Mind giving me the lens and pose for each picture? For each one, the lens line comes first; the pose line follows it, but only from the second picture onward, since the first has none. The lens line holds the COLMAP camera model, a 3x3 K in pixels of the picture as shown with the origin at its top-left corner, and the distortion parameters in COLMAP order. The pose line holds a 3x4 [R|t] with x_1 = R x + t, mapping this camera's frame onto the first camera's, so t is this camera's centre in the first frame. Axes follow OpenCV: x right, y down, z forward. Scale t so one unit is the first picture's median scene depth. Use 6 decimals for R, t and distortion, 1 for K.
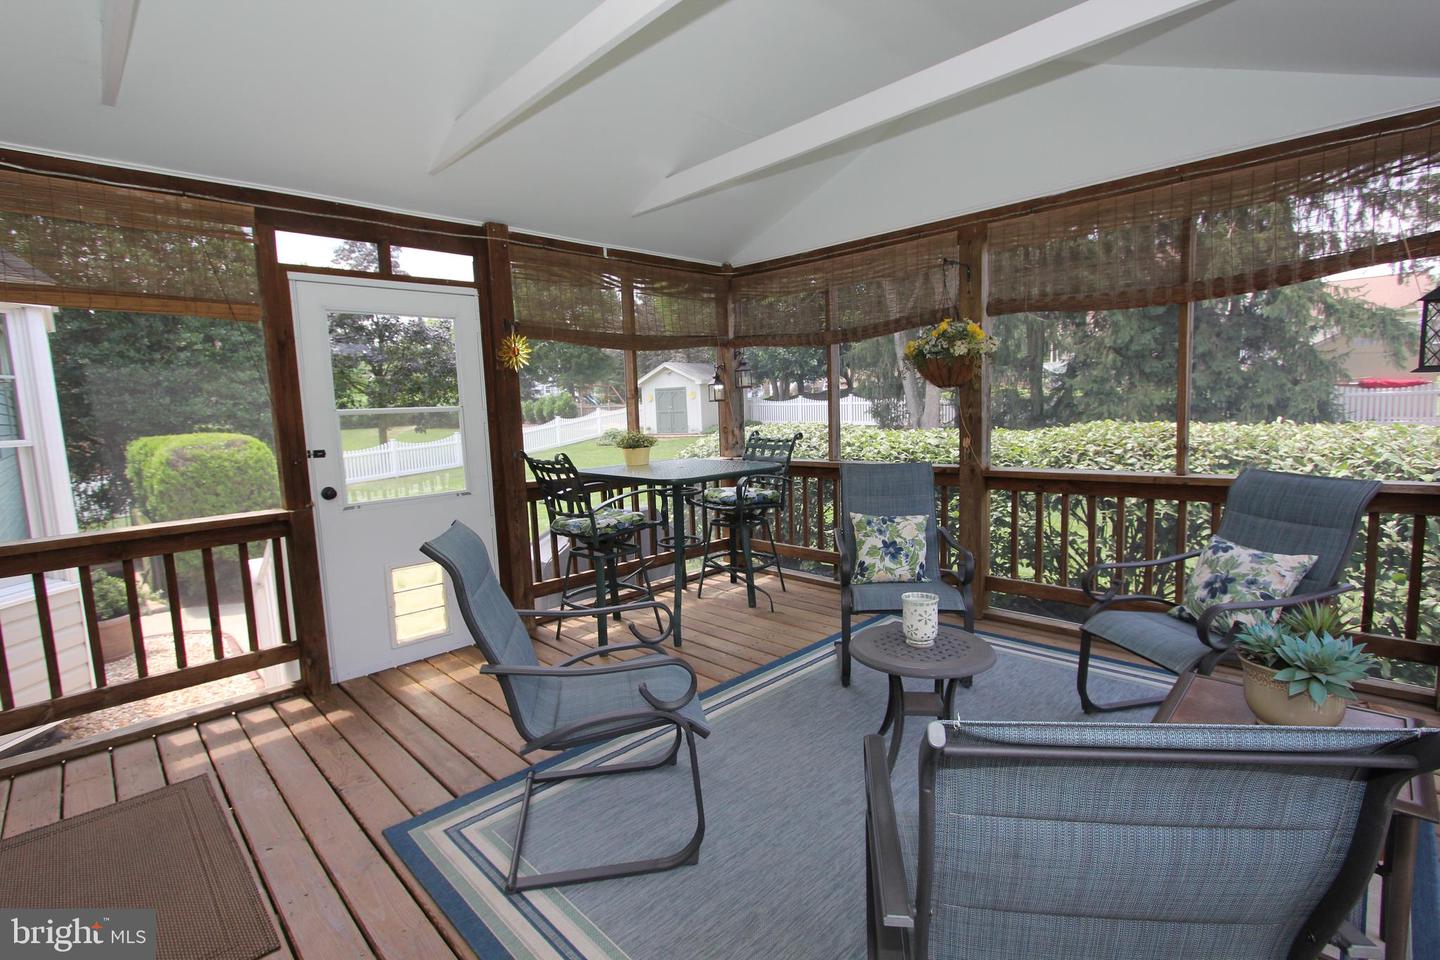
lens RADIAL K [[664.9, 0, 721.2], [0, 664.9, 477.4], [0, 0, 1]] dist [-0.011072, 0.000408]
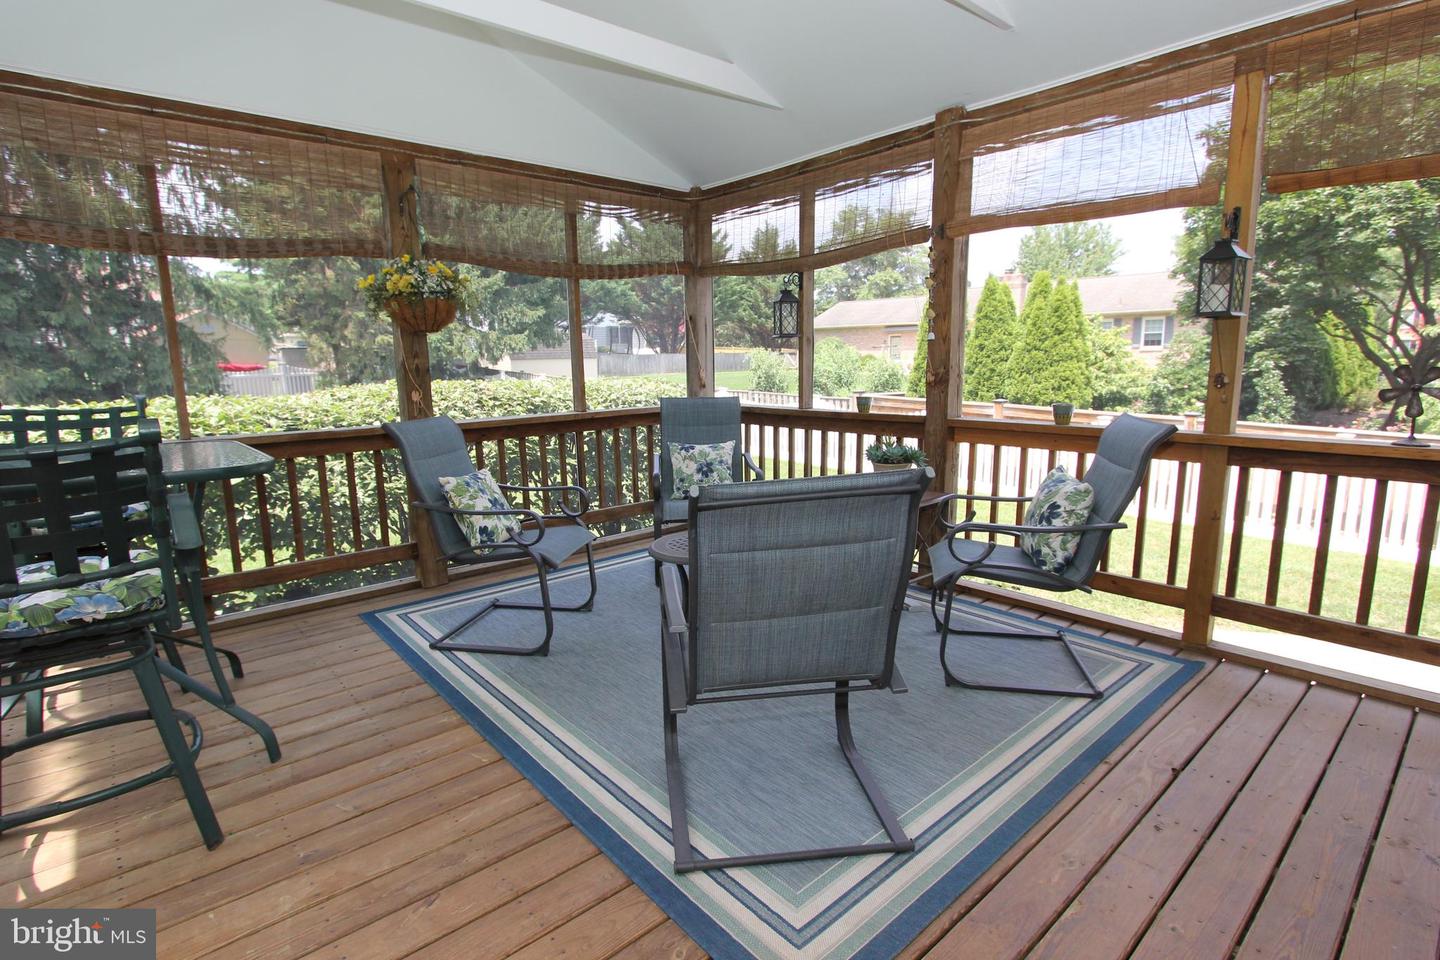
lens RADIAL K [[709.7, 0, 720.6], [0, 709.7, 477.4], [0, 0, 1]] dist [-0.003950, -0.000509]
pose [[0.063247, -0.127109, 0.989870, -0.161003], [0.124456, 0.985118, 0.118547, -0.002127], [-0.990207, 0.115698, 0.078125, 0.147201]]
